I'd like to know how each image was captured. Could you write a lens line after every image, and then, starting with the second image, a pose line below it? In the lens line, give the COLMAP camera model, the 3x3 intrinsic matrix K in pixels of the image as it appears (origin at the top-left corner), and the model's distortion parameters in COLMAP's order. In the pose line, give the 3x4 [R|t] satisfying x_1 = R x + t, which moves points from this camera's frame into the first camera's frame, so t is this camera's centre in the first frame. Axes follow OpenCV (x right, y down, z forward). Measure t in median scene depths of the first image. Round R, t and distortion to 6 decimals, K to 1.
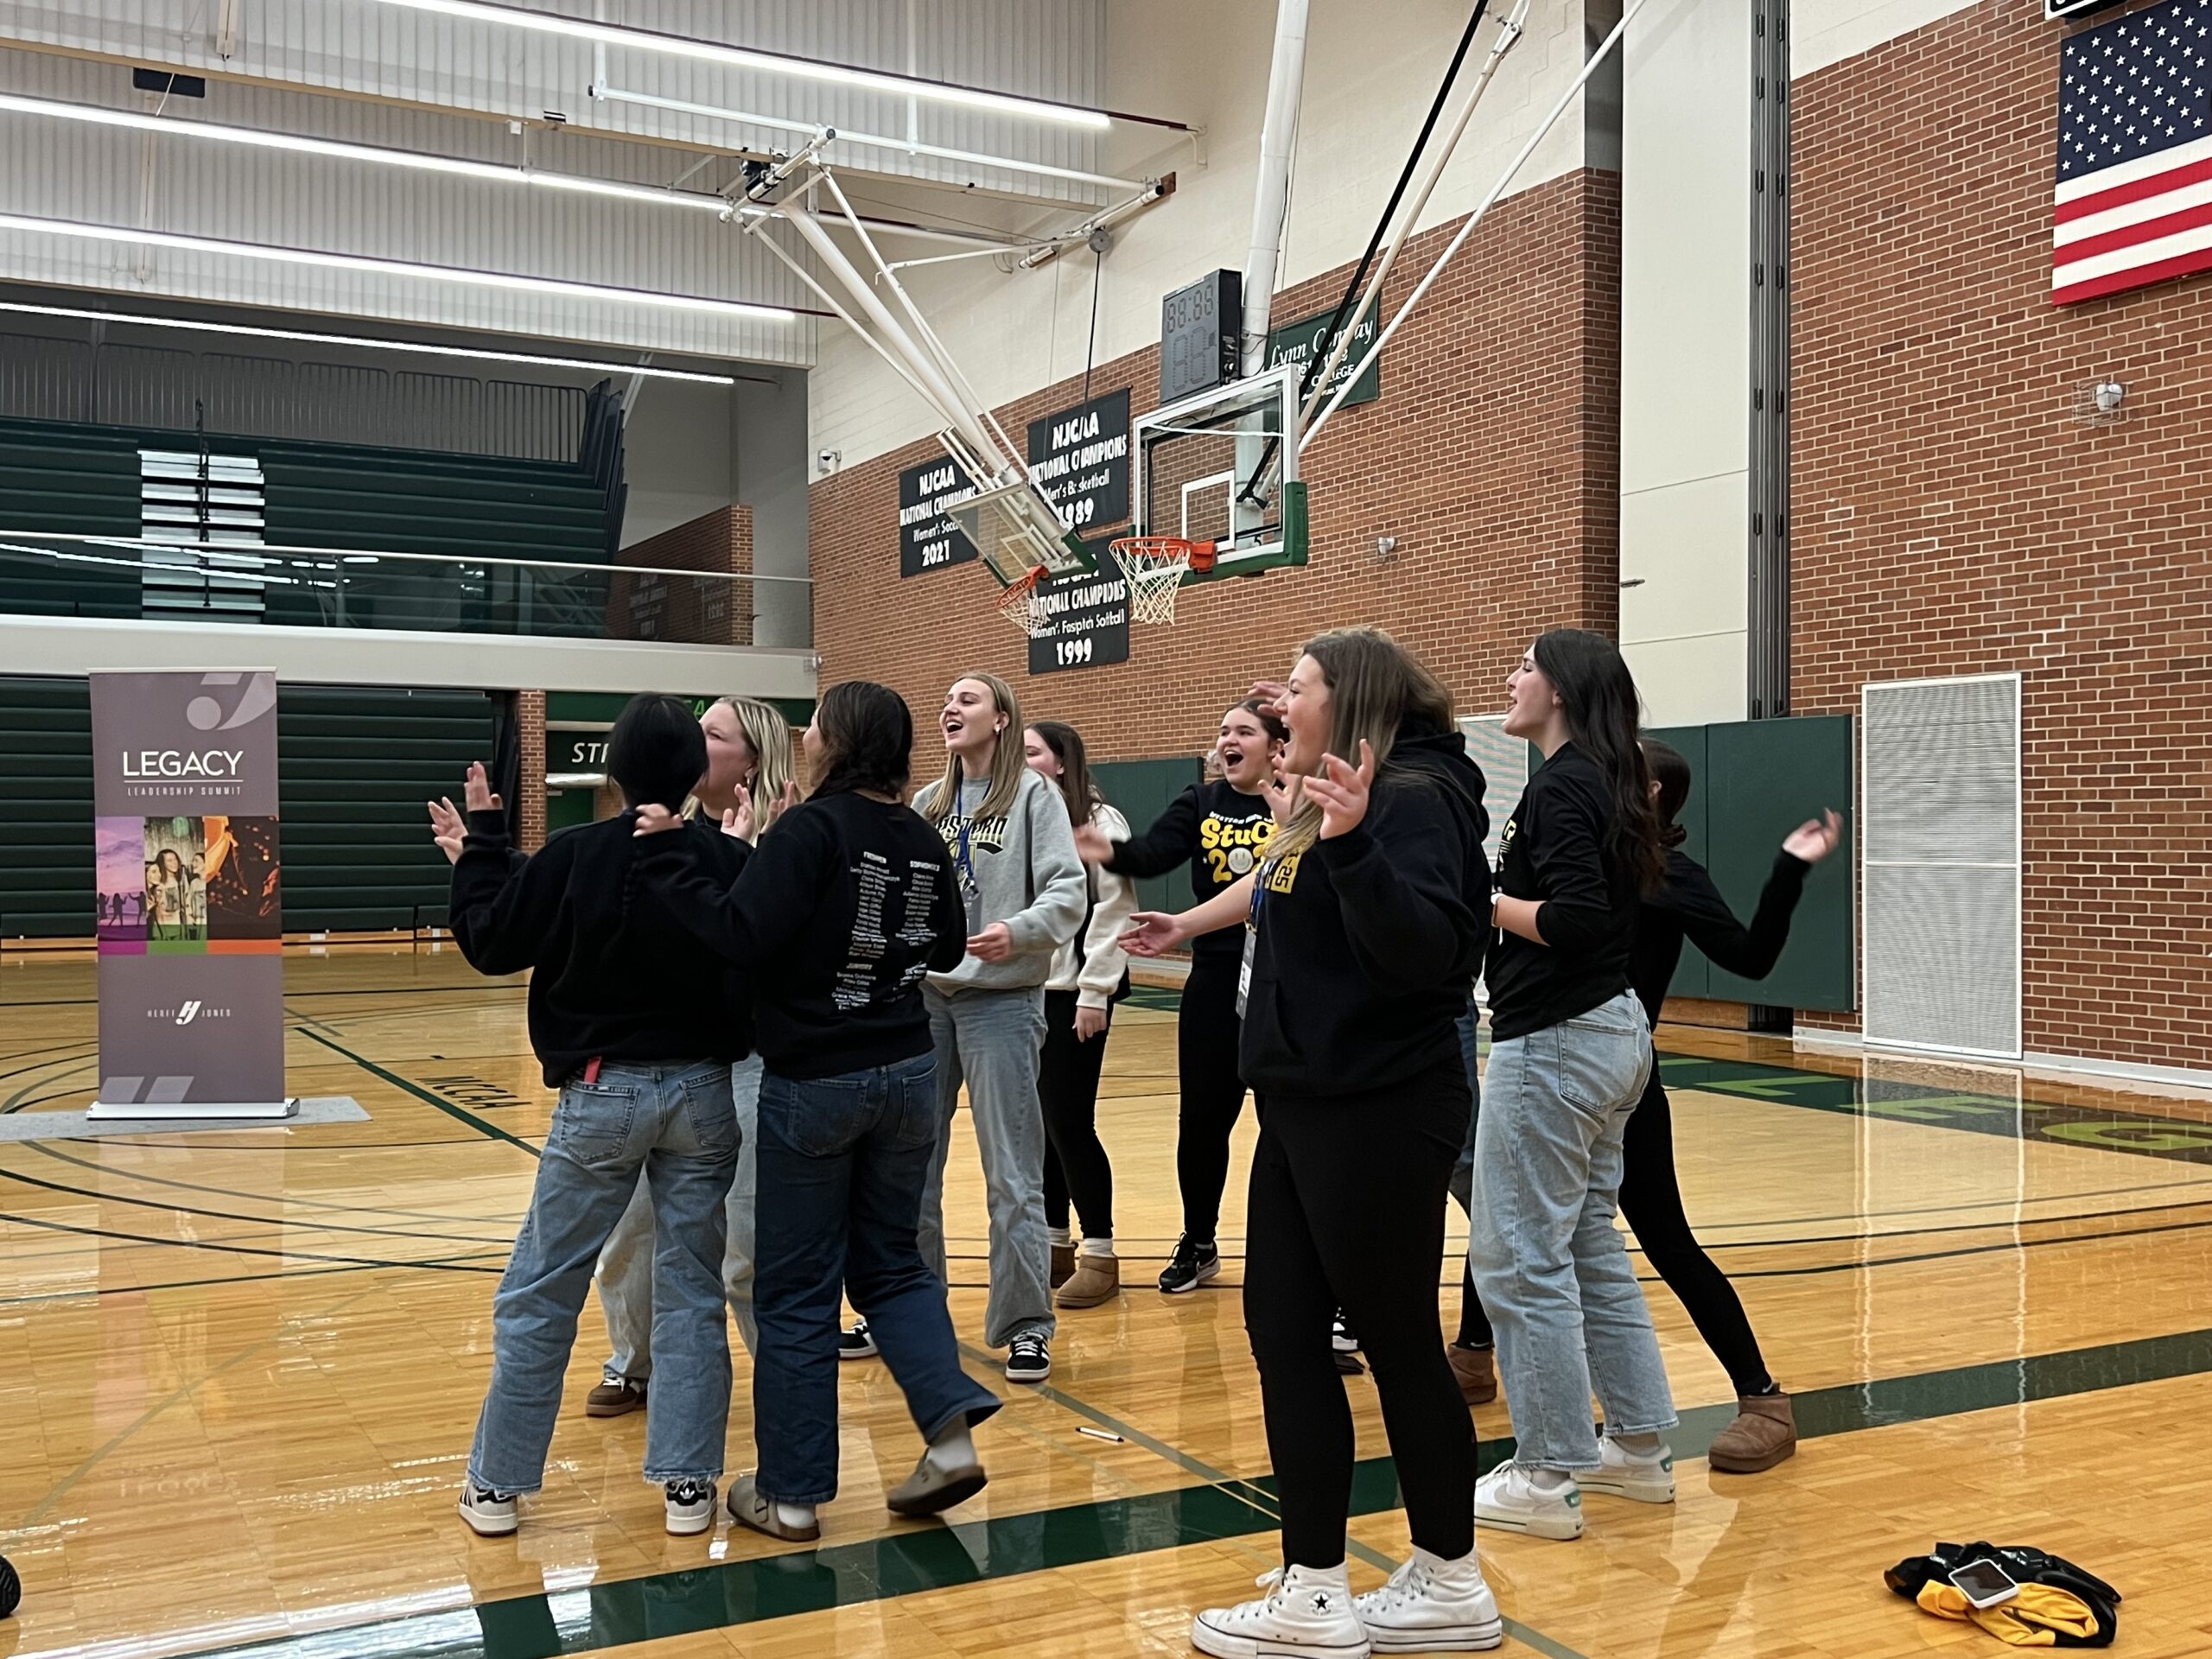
lens RADIAL K [[2207.7, 0, 1106.0], [0, 2207.7, 829.5], [0, 0, 1]] dist [0.149717, -0.328958]
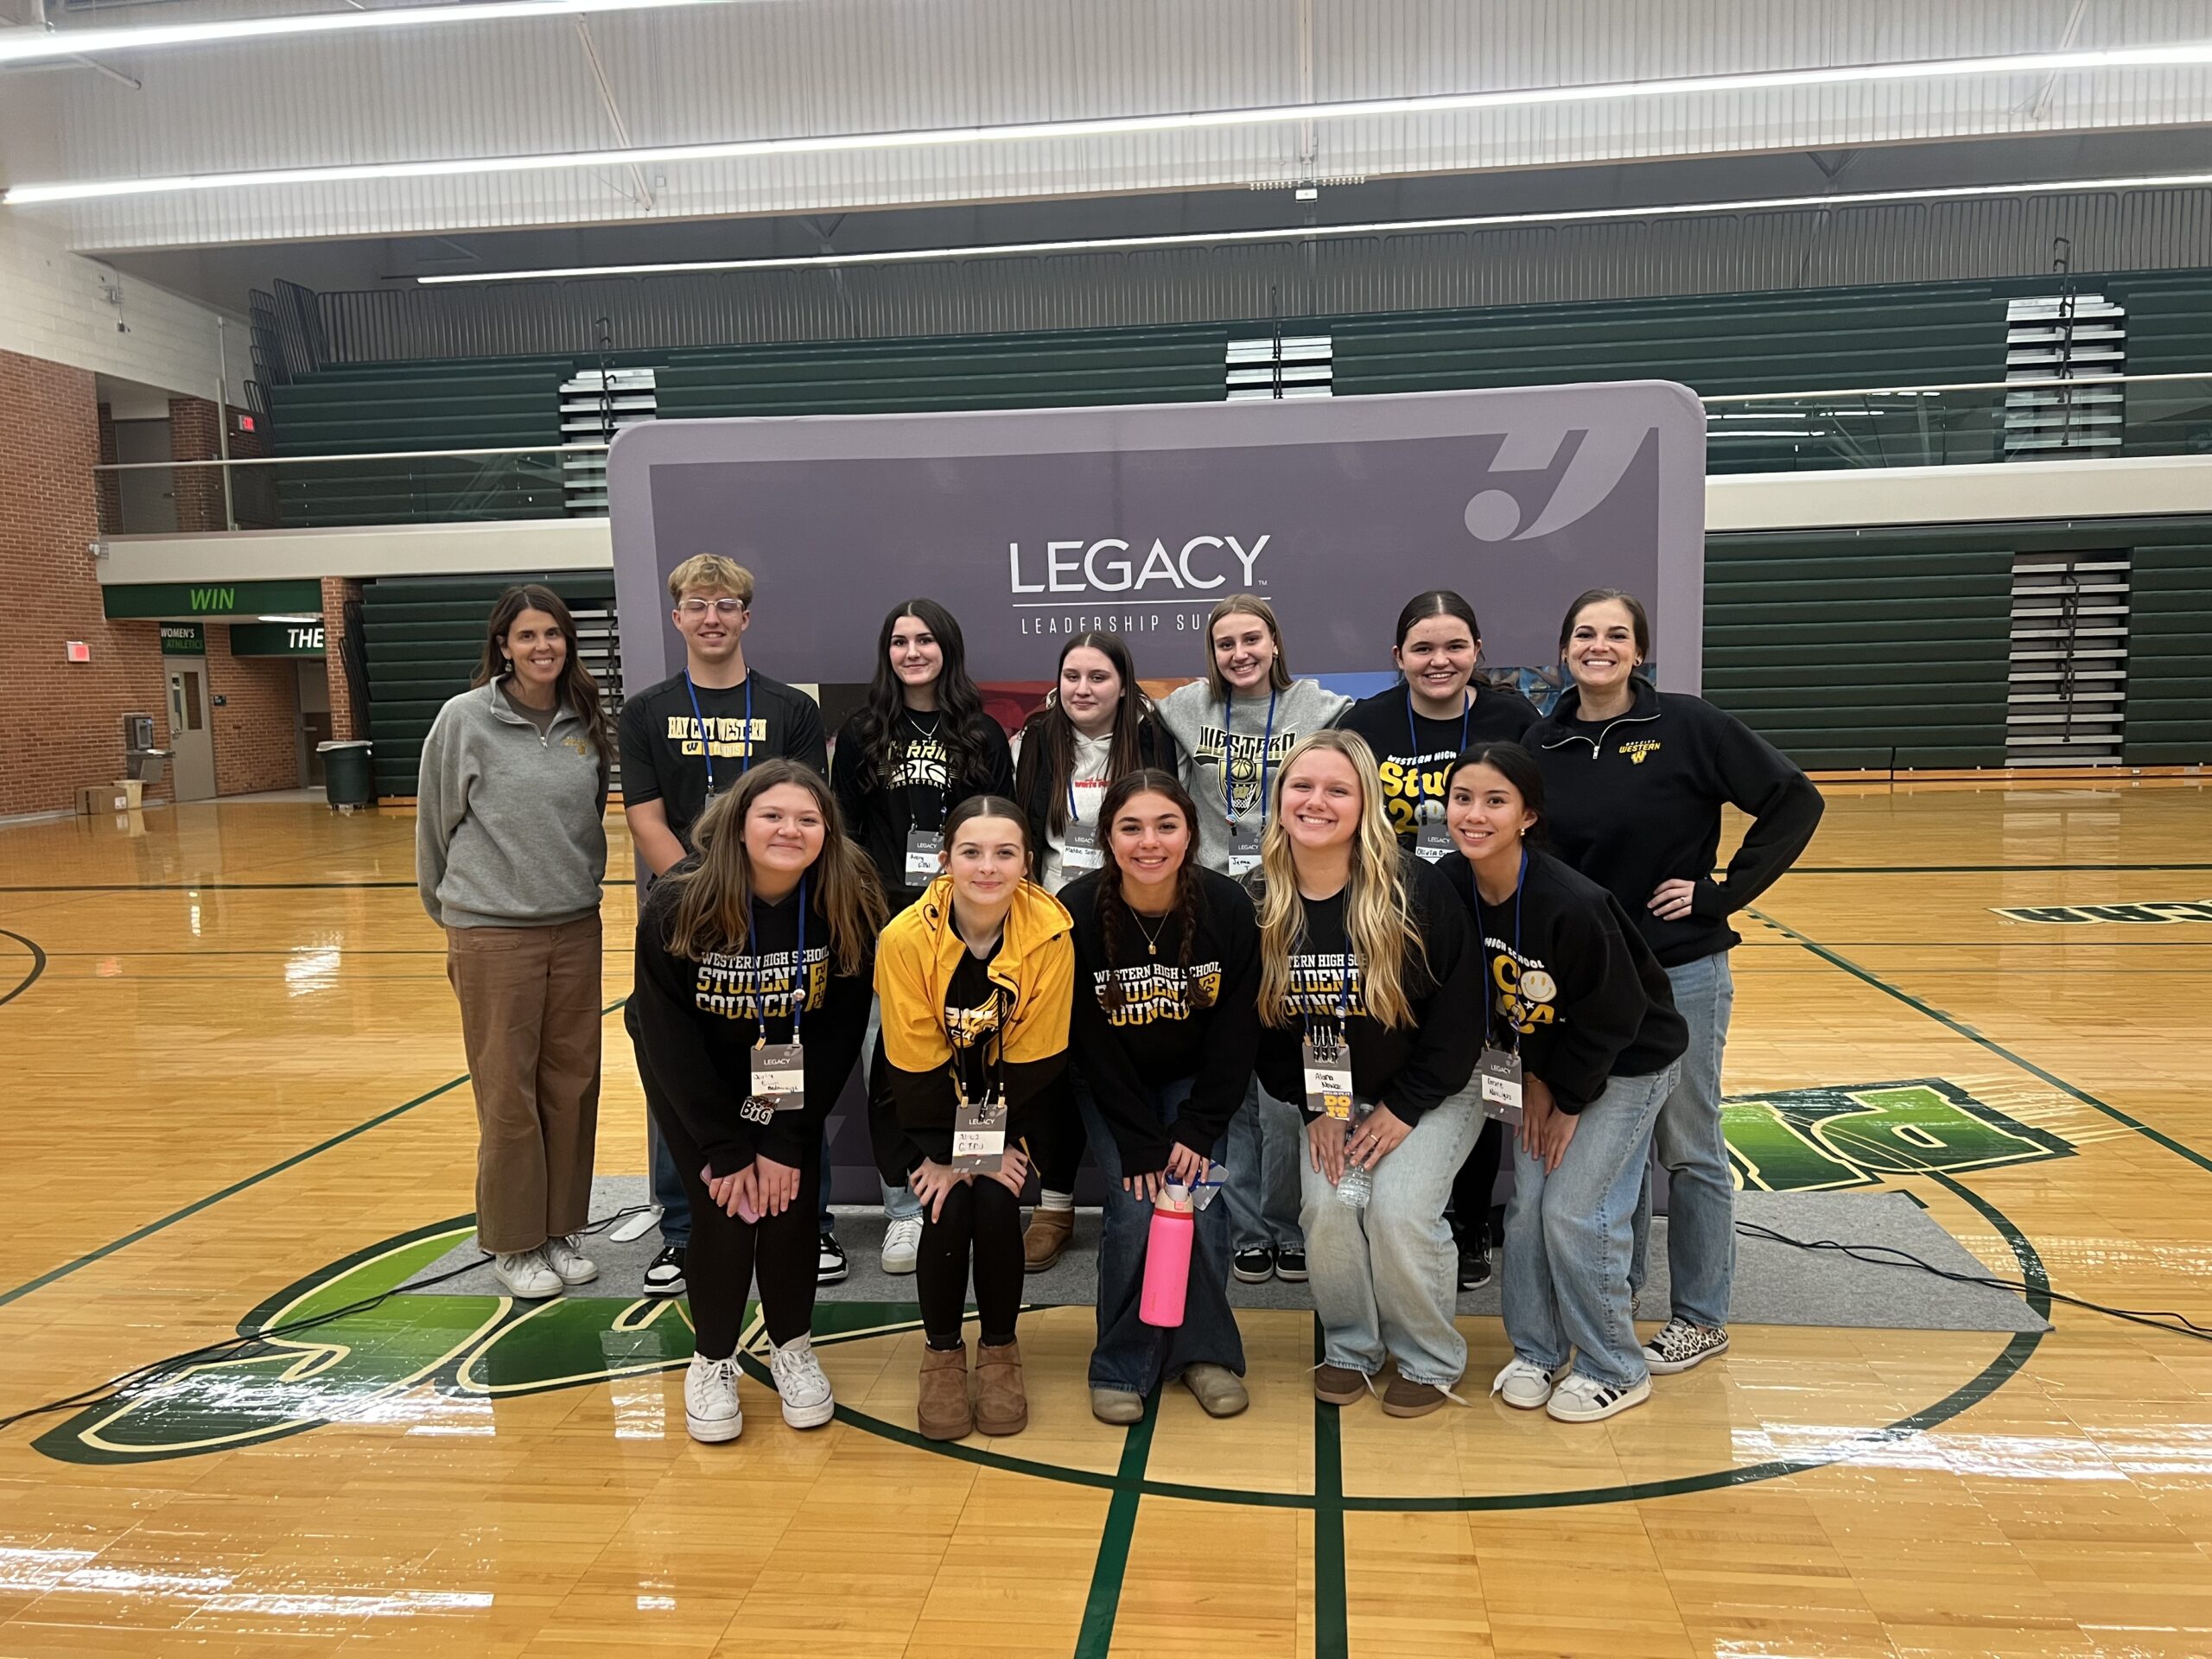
lens RADIAL K [[1666.6, 0, 1112.1], [0, 1666.6, 834.0], [0, 0, 1]] dist [0.056280, -0.059162]
pose [[0.825567, 0.031932, -0.563399, -0.474310], [0.026502, 0.995102, 0.095233, -0.011921], [0.563681, -0.093553, 0.820678, 0.161422]]
